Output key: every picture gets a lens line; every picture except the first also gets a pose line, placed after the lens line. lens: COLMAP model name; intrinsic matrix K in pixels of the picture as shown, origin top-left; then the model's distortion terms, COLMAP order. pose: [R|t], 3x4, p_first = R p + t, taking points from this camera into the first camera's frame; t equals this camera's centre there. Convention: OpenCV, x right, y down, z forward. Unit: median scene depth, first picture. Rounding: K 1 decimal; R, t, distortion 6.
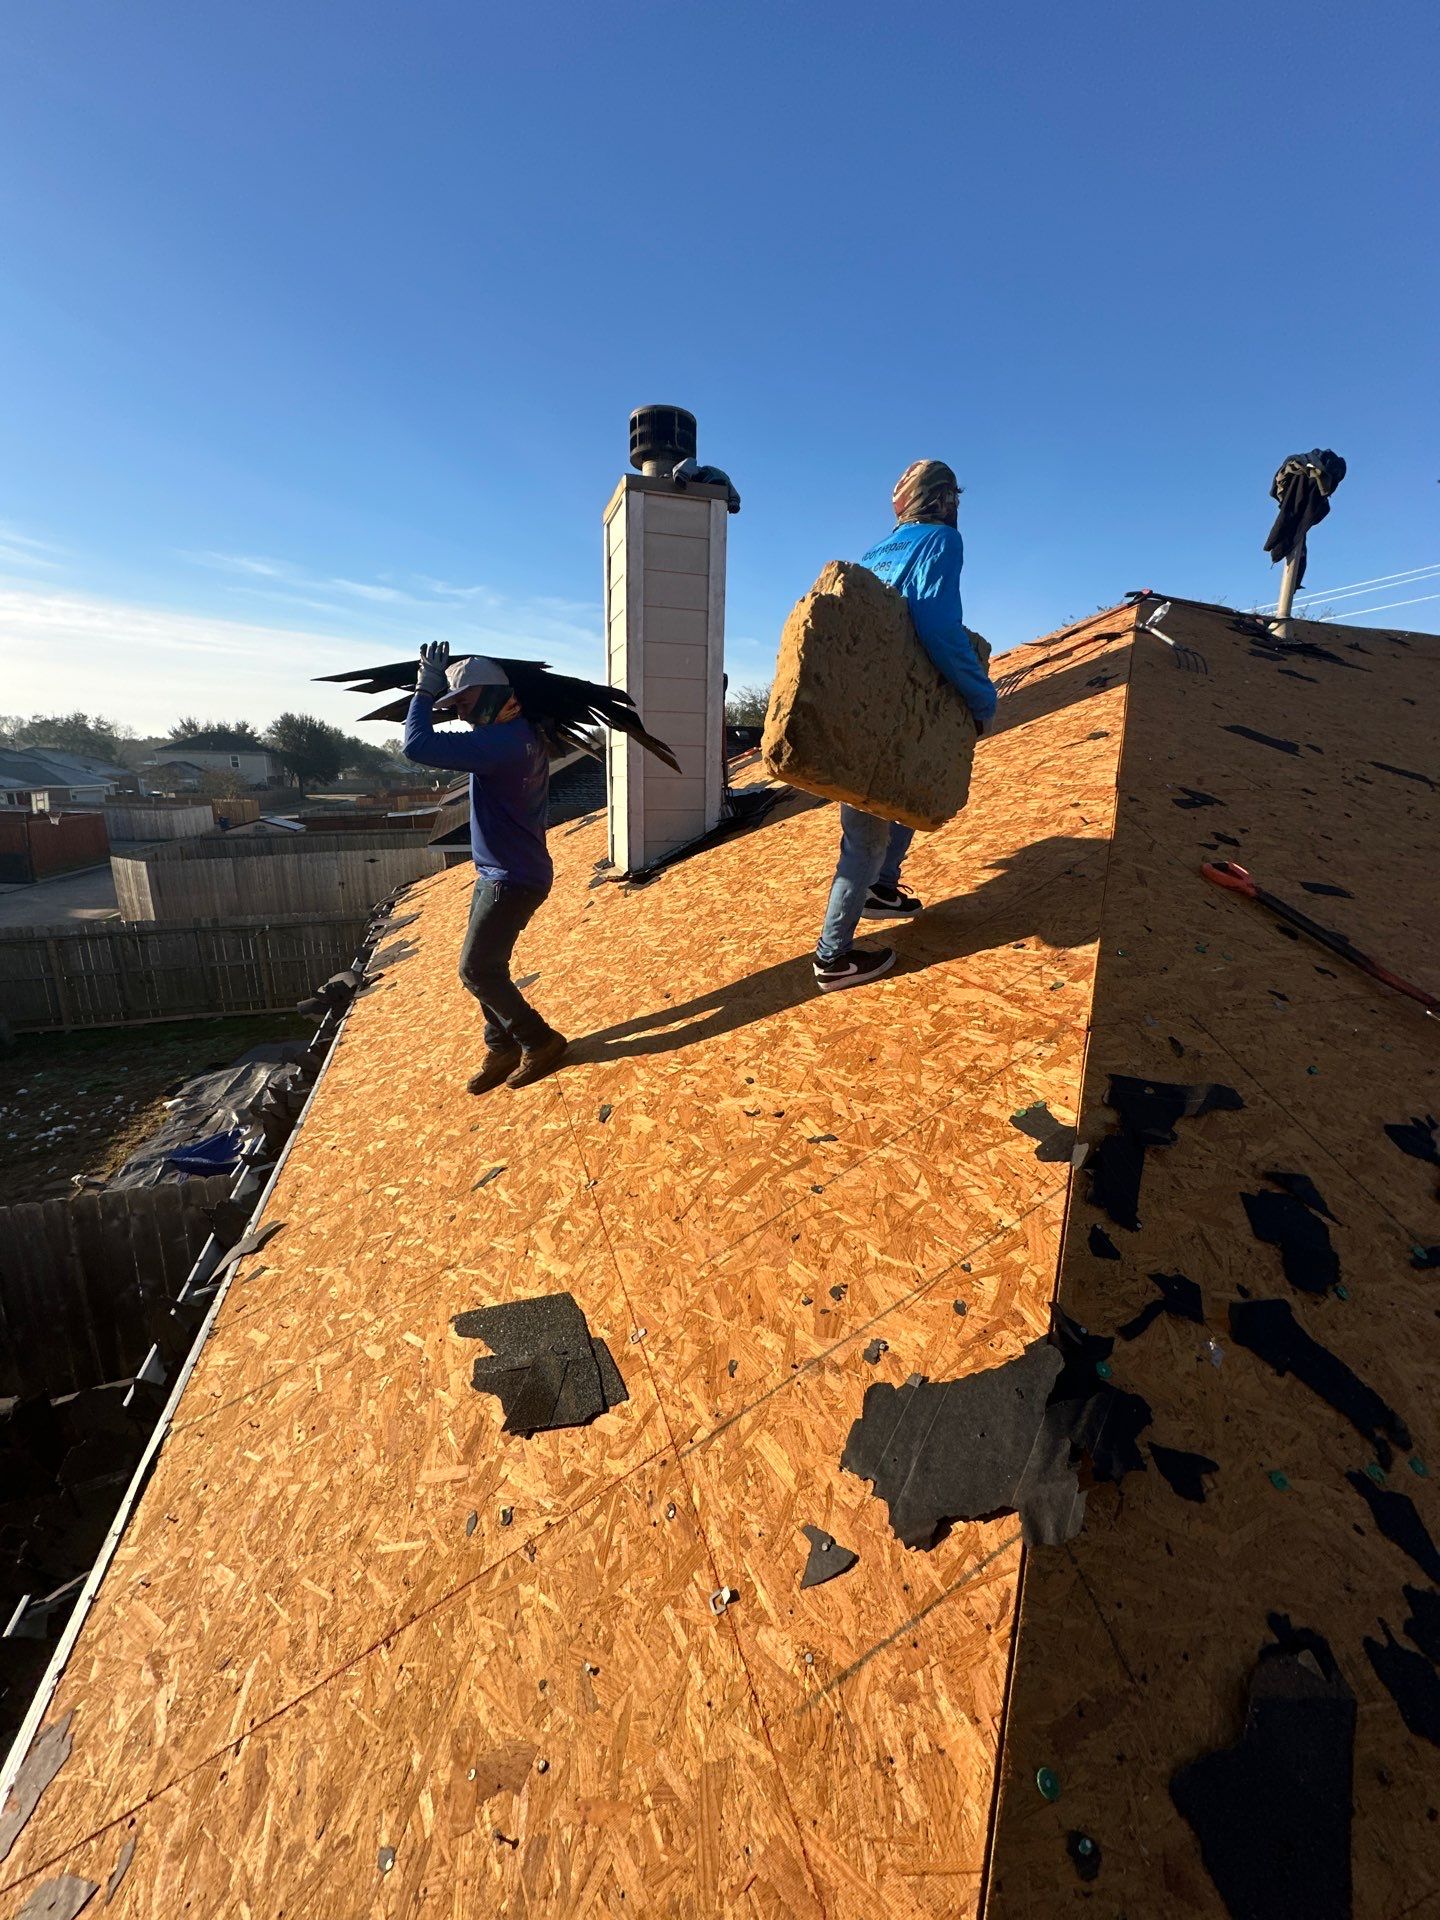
lens RADIAL K [[762.9, 0, 720.0], [0, 762.9, 960.0], [0, 0, 1]] dist [0.000228, 0.000149]
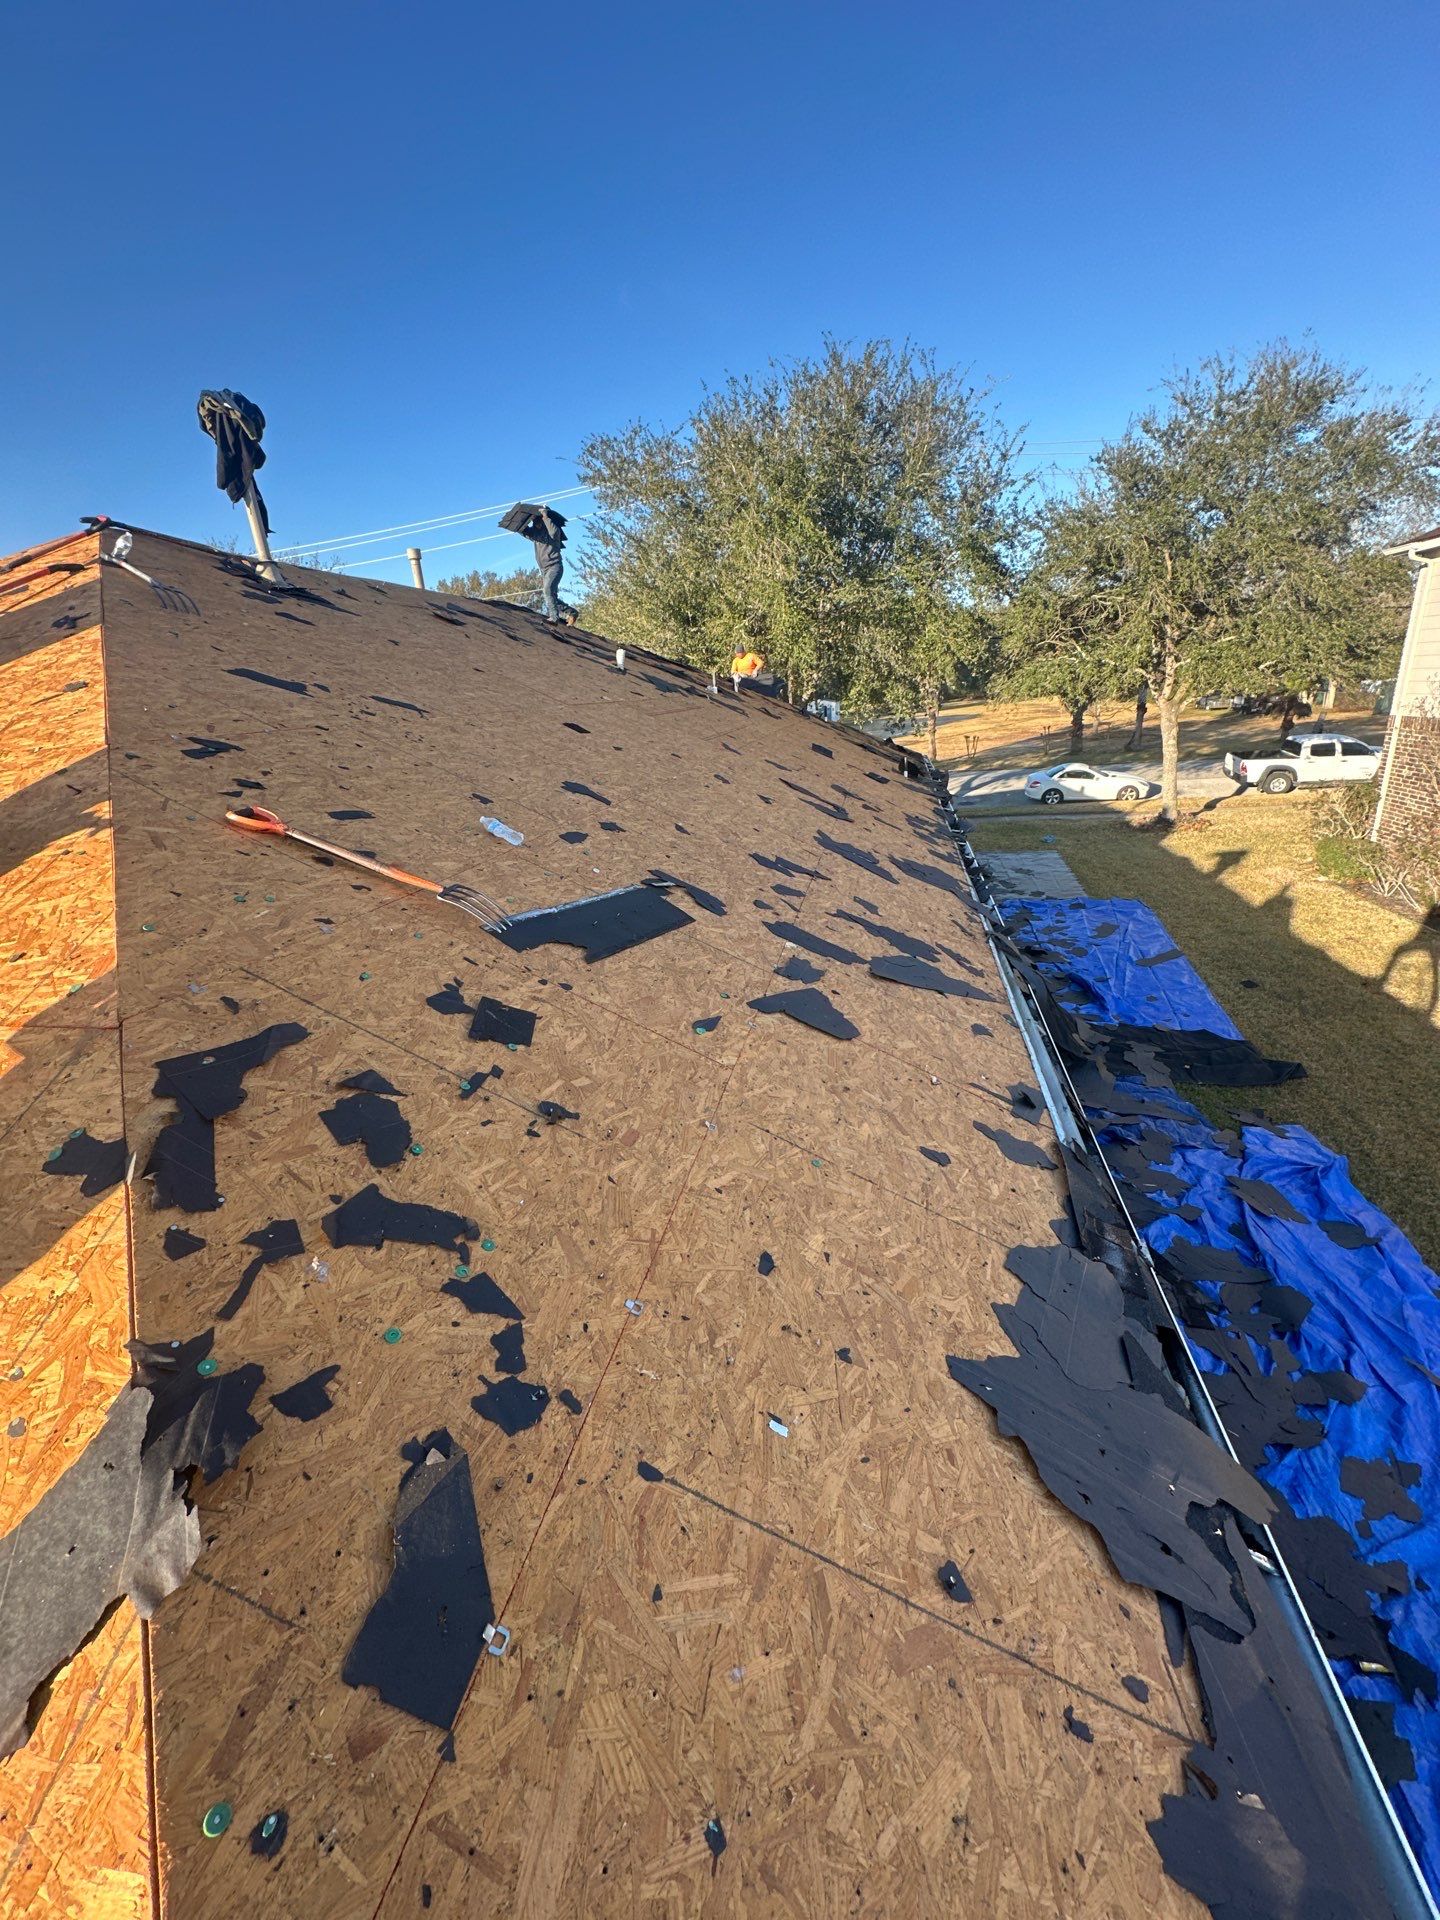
lens RADIAL K [[762.9, 0, 720.0], [0, 762.9, 960.0], [0, 0, 1]] dist [0.000228, 0.000149]
pose [[0.508410, -0.340080, 0.791116, 0.151178], [0.288774, 0.932846, 0.215425, 0.028731], [-0.811251, 0.118929, 0.572475, -0.069334]]
